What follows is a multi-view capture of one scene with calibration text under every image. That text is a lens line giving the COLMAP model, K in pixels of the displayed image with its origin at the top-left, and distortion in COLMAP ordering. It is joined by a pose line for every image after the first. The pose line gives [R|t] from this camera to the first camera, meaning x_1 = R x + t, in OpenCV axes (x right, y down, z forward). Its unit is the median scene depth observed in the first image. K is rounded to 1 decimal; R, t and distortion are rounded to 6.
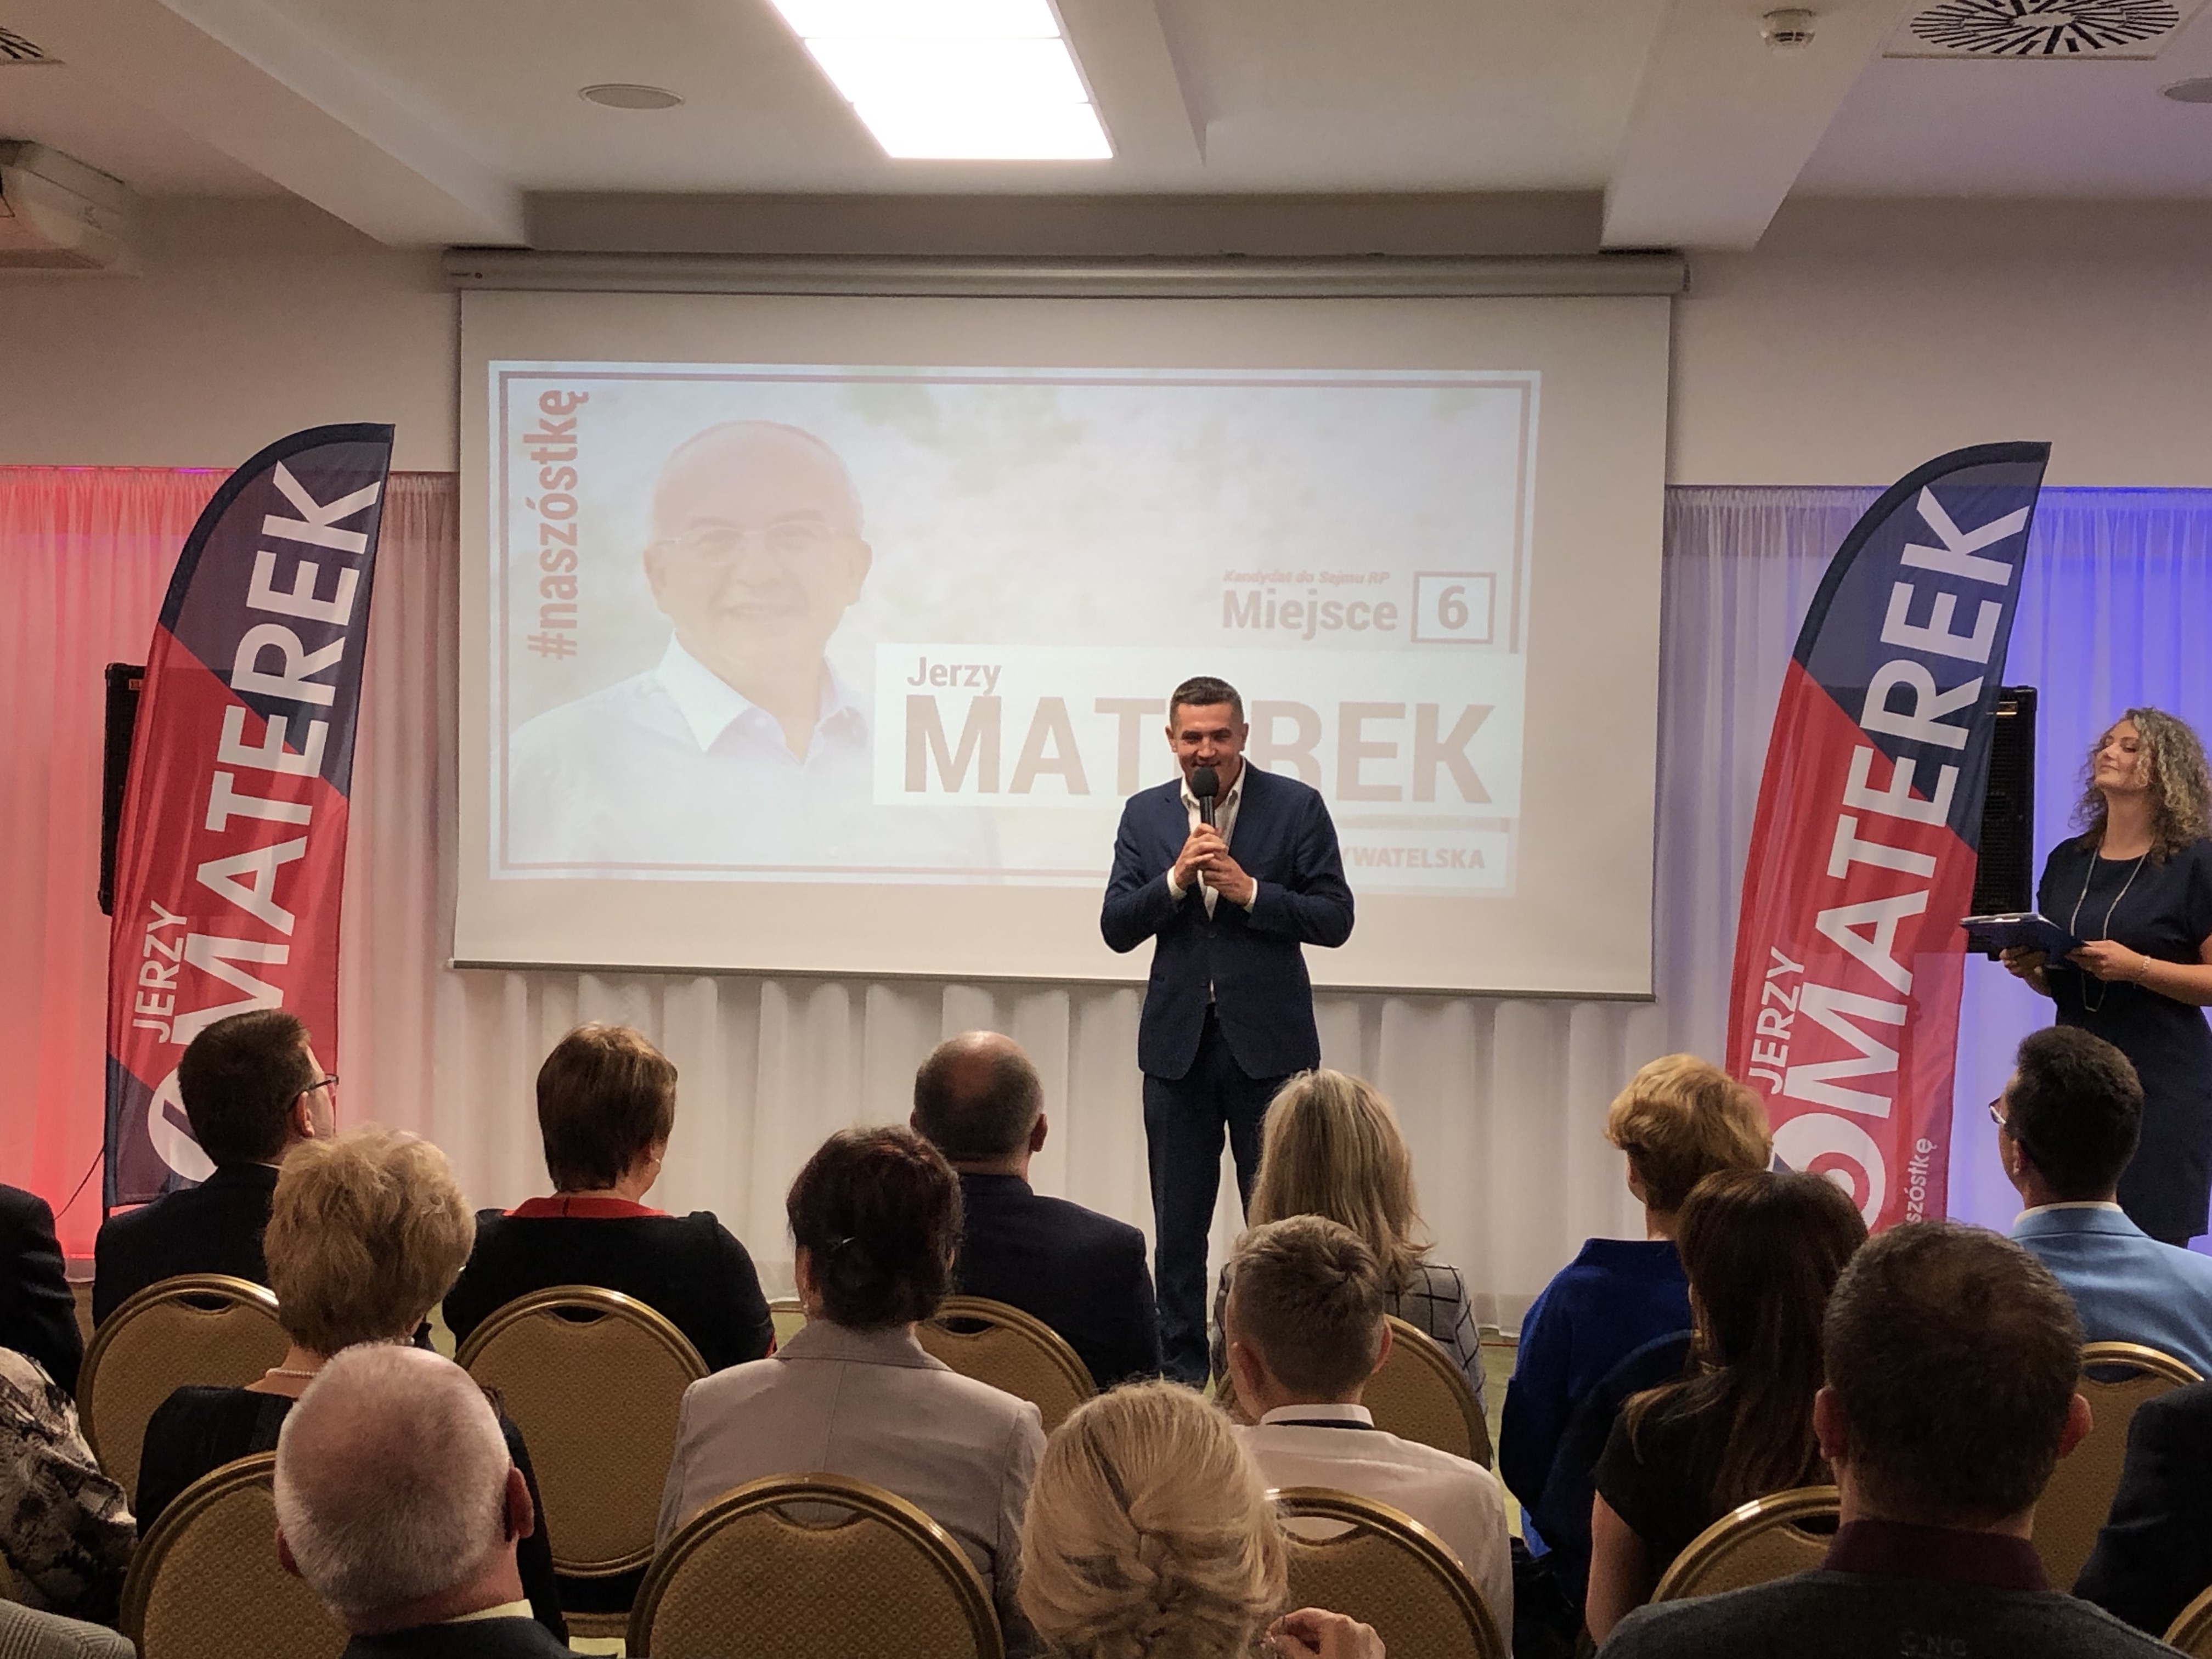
lens RADIAL K [[3133.1, 0, 1081.4], [0, 3133.1, 842.9], [0, 0, 1]] dist [0.064288, 0.000000]
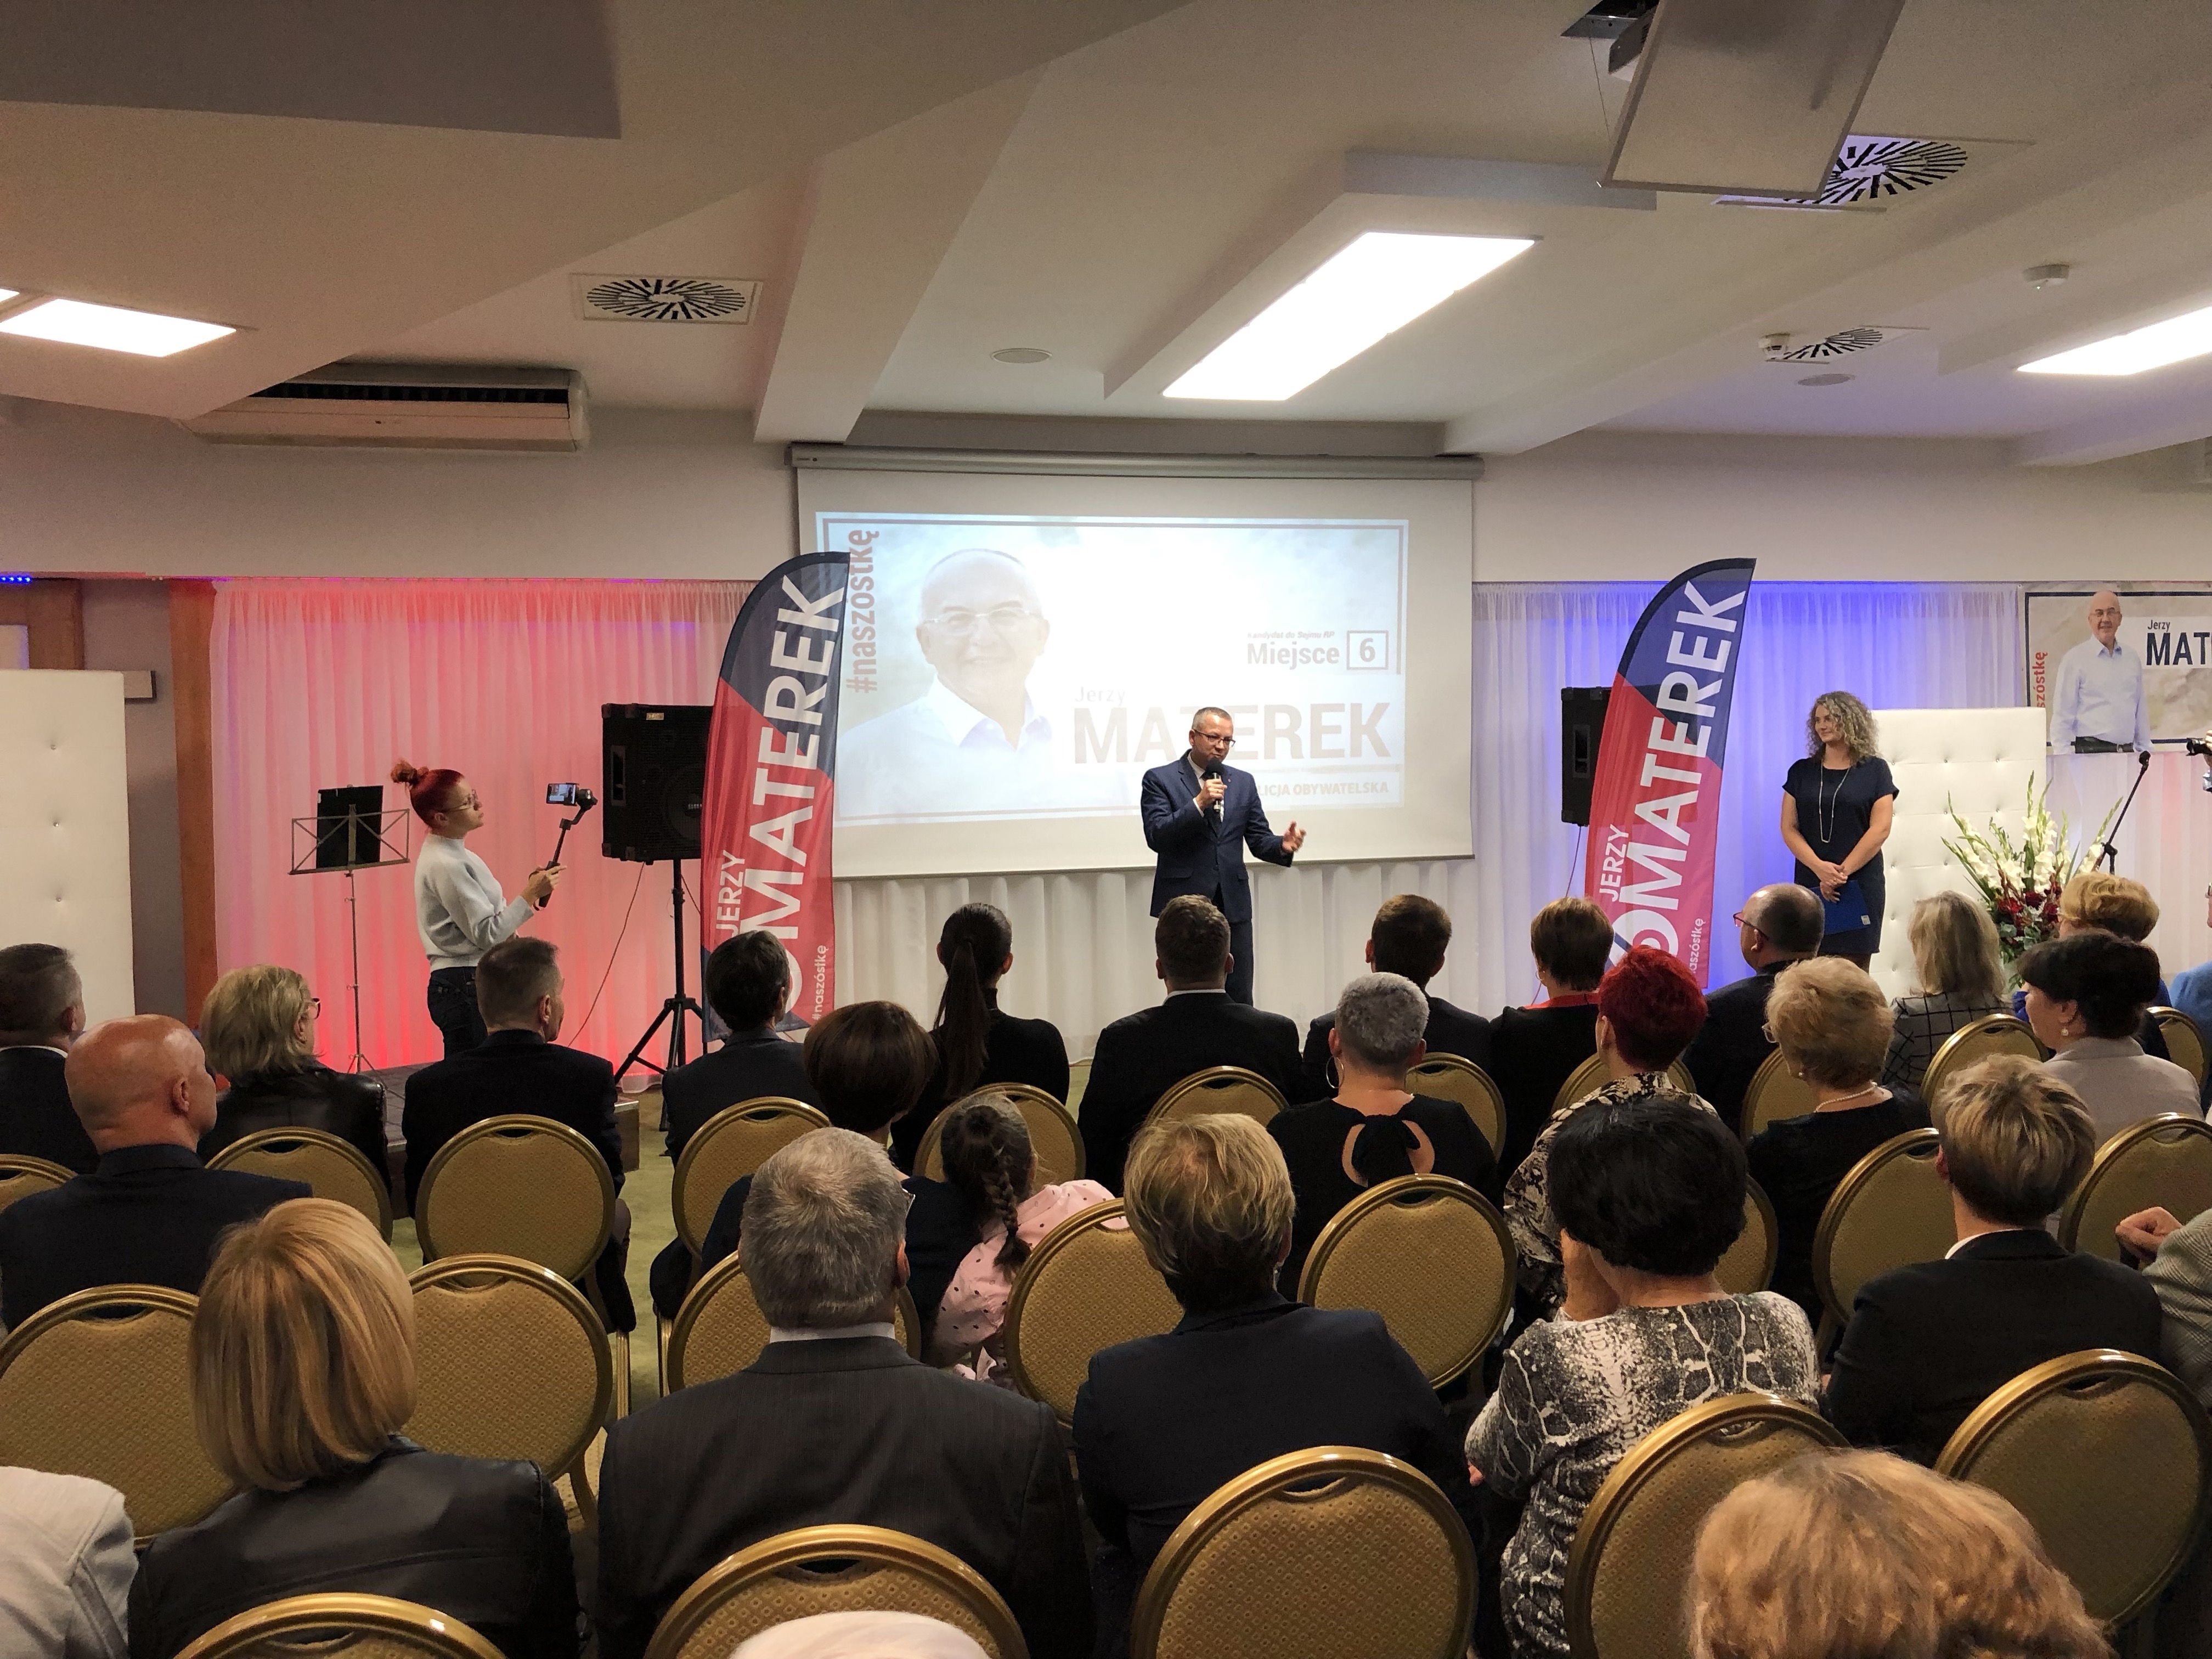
lens RADIAL K [[1799.3, 0, 1097.6], [0, 1799.3, 829.1], [0, 0, 1]] dist [0.055859, -0.022157]
pose [[0.942487, -0.054129, 0.329830, -0.415629], [0.046088, 0.998420, 0.032155, -0.013102], [-0.331049, -0.015104, 0.943493, 0.067565]]
